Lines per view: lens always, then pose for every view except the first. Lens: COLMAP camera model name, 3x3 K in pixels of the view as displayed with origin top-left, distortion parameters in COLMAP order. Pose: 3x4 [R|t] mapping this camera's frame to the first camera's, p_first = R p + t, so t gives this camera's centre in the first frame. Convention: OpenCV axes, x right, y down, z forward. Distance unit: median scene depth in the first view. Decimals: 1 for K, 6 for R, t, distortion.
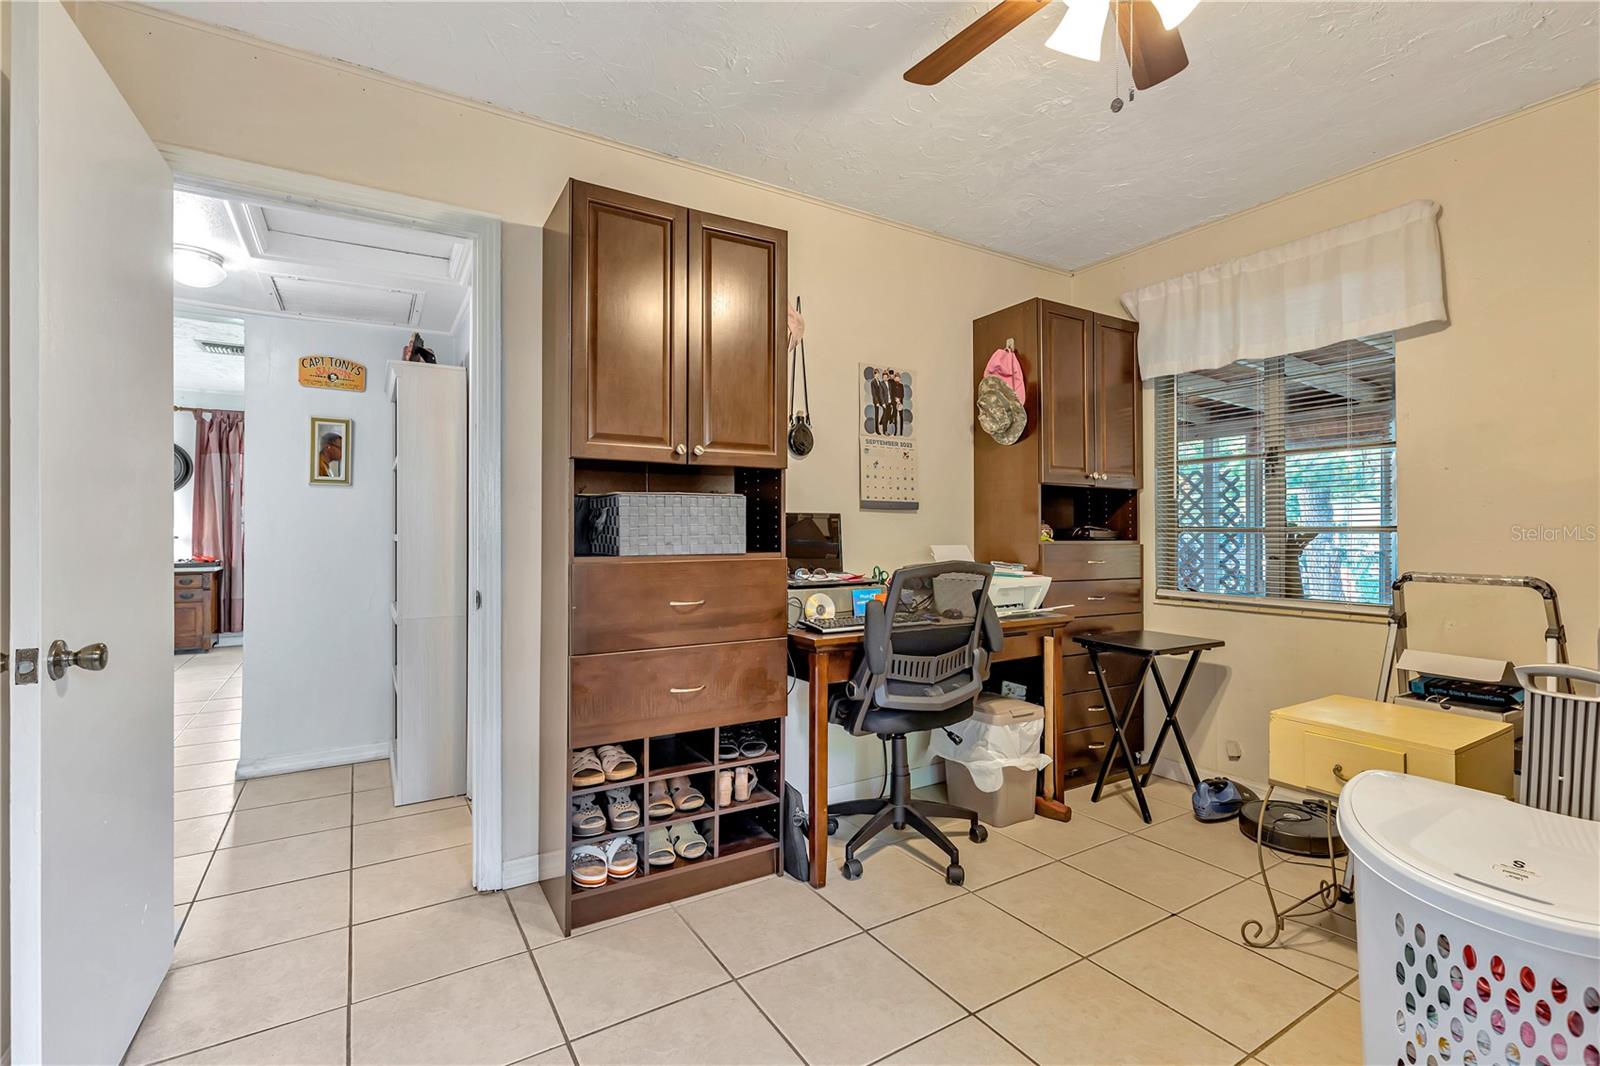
lens RADIAL K [[715.0, 0, 800.8], [0, 715.0, 529.9], [0, 0, 1]] dist [0.001936, -0.000432]
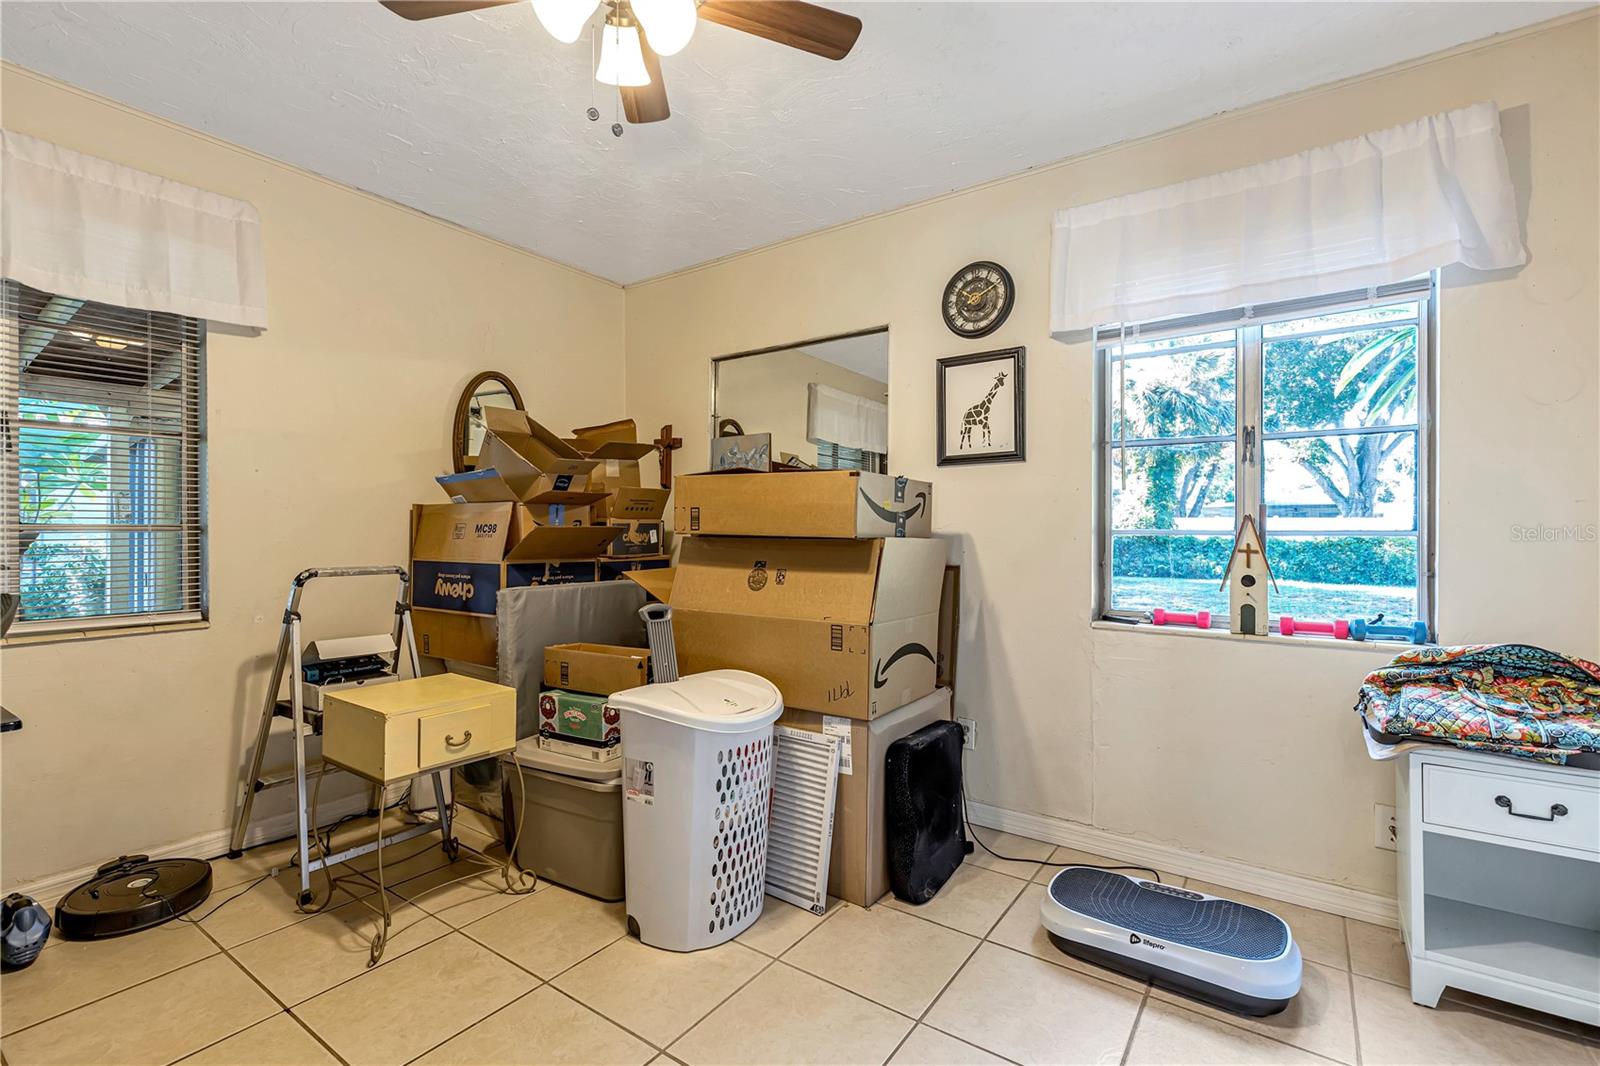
lens RADIAL K [[715.0, 0, 800.8], [0, 715.0, 529.9], [0, 0, 1]] dist [0.001936, -0.000432]
pose [[-0.399465, 0.003403, 0.916742, -0.430879], [-0.002970, 0.999983, -0.005006, 0.004404], [-0.916744, -0.004723, -0.399448, 0.786842]]
